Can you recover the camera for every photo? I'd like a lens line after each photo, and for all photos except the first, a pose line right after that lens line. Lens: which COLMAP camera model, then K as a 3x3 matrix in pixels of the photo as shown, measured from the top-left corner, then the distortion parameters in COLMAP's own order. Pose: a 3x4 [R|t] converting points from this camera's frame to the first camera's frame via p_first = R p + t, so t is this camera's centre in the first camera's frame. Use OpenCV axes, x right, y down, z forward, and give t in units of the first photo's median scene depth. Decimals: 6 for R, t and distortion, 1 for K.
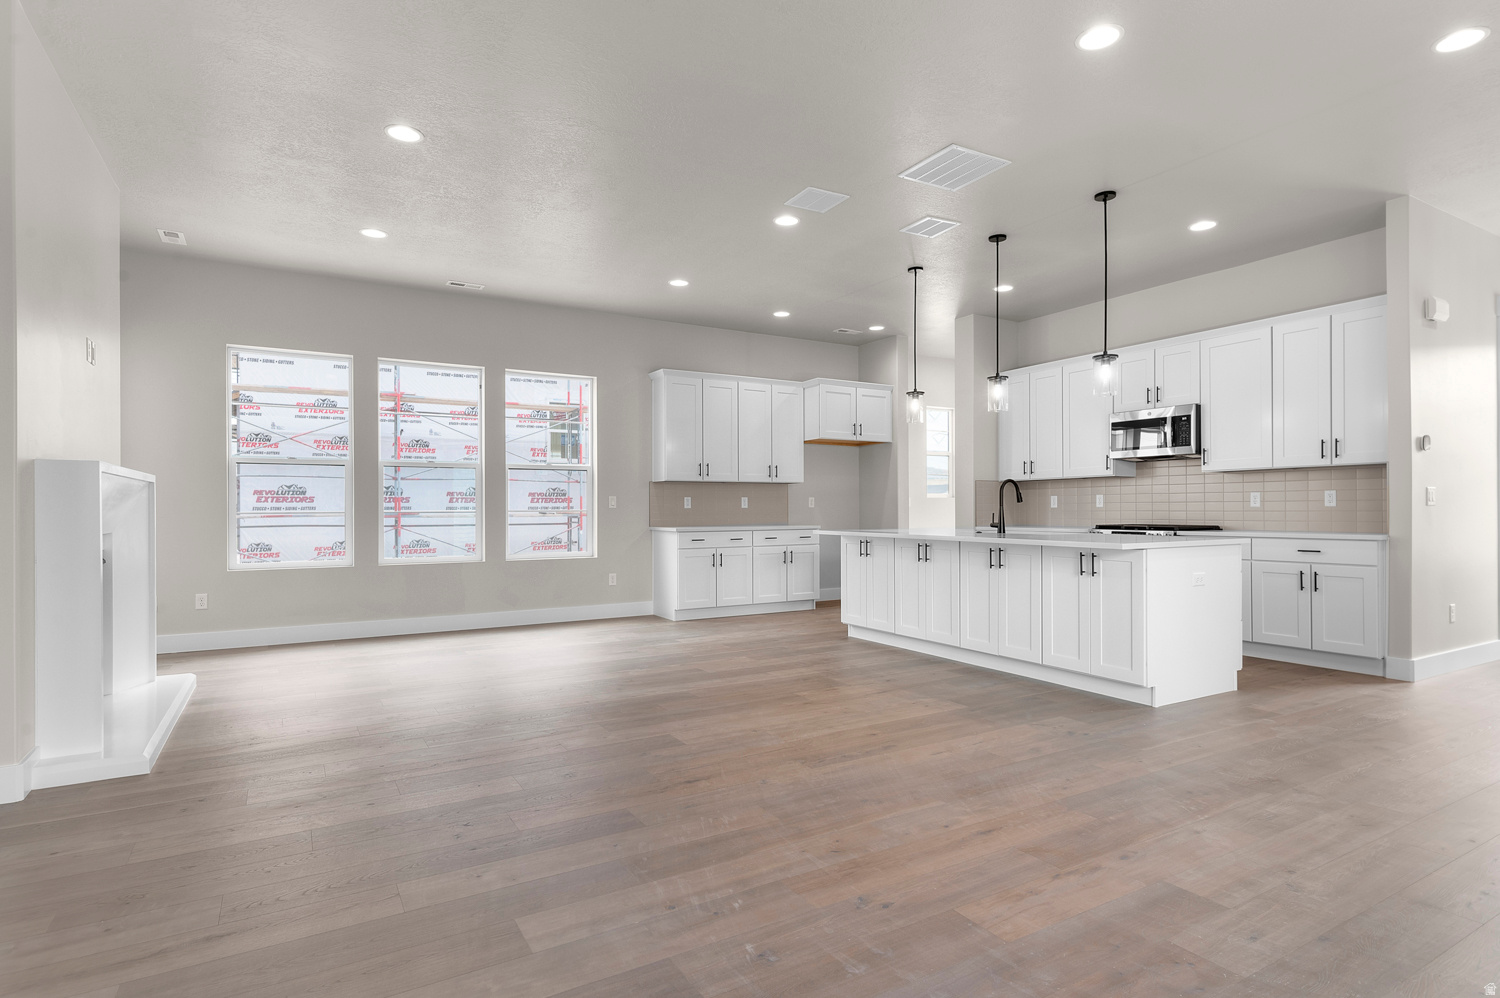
lens RADIAL K [[802.0, 0, 750.8], [0, 802.0, 502.3], [0, 0, 1]] dist [-0.001577, -0.000117]
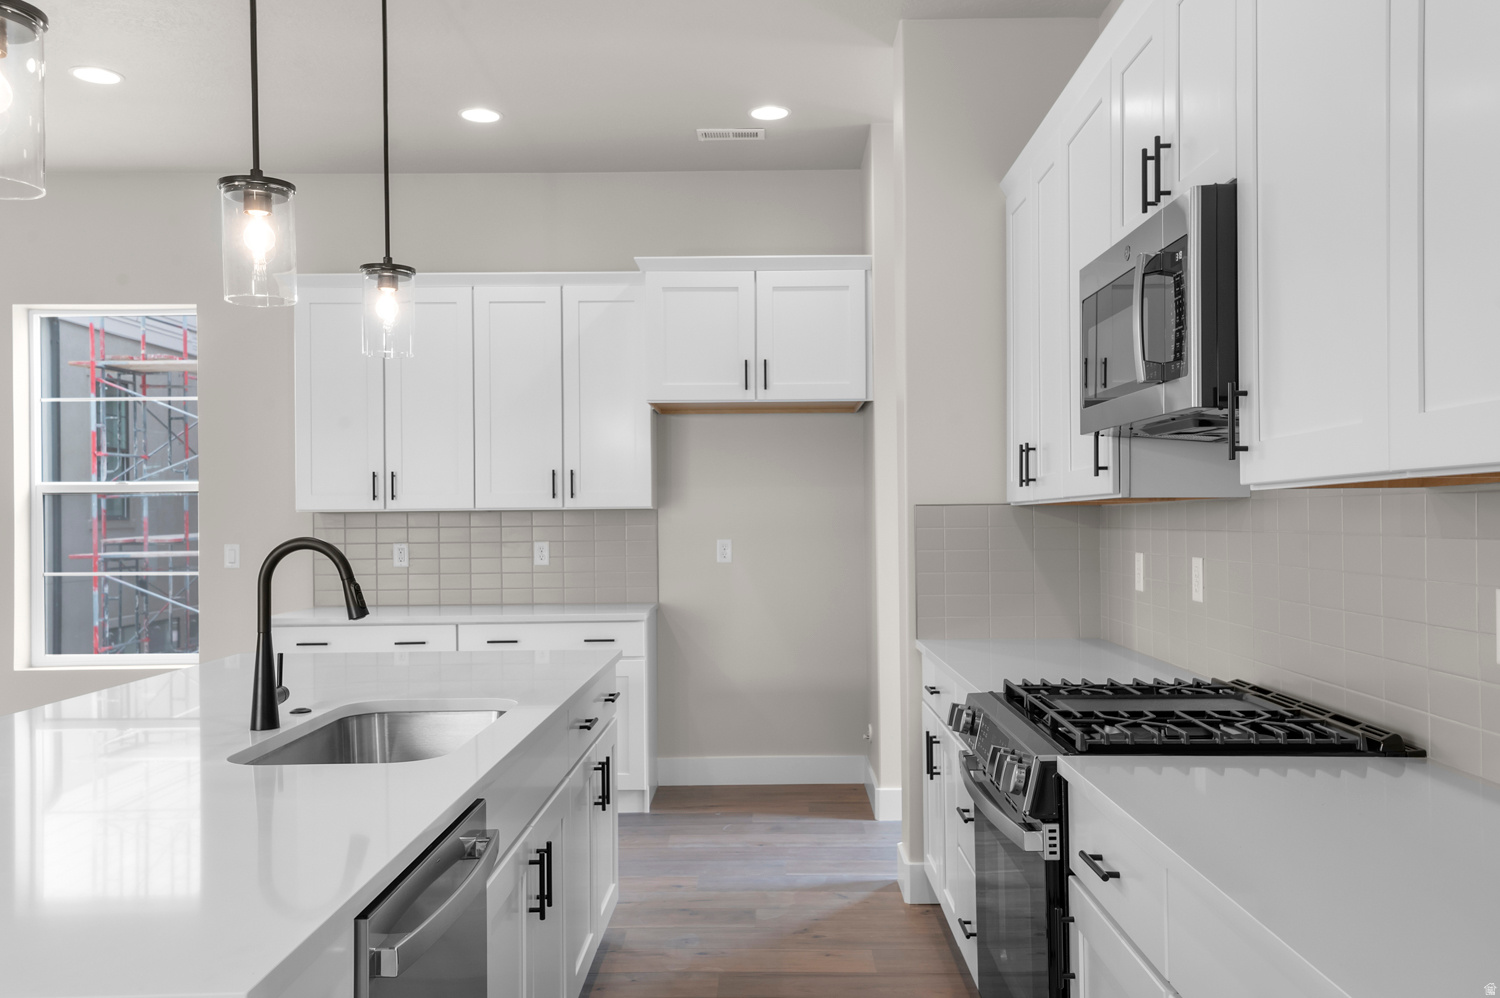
lens RADIAL K [[1253.7, 0, 749.7], [0, 1253.7, 499.8], [0, 0, 1]] dist [0.004155, 0.001522]
pose [[0.845213, -0.010679, -0.534323, 0.487229], [0.010509, 0.999939, -0.003362, -0.027351], [0.534327, -0.002774, 0.845273, 0.491269]]
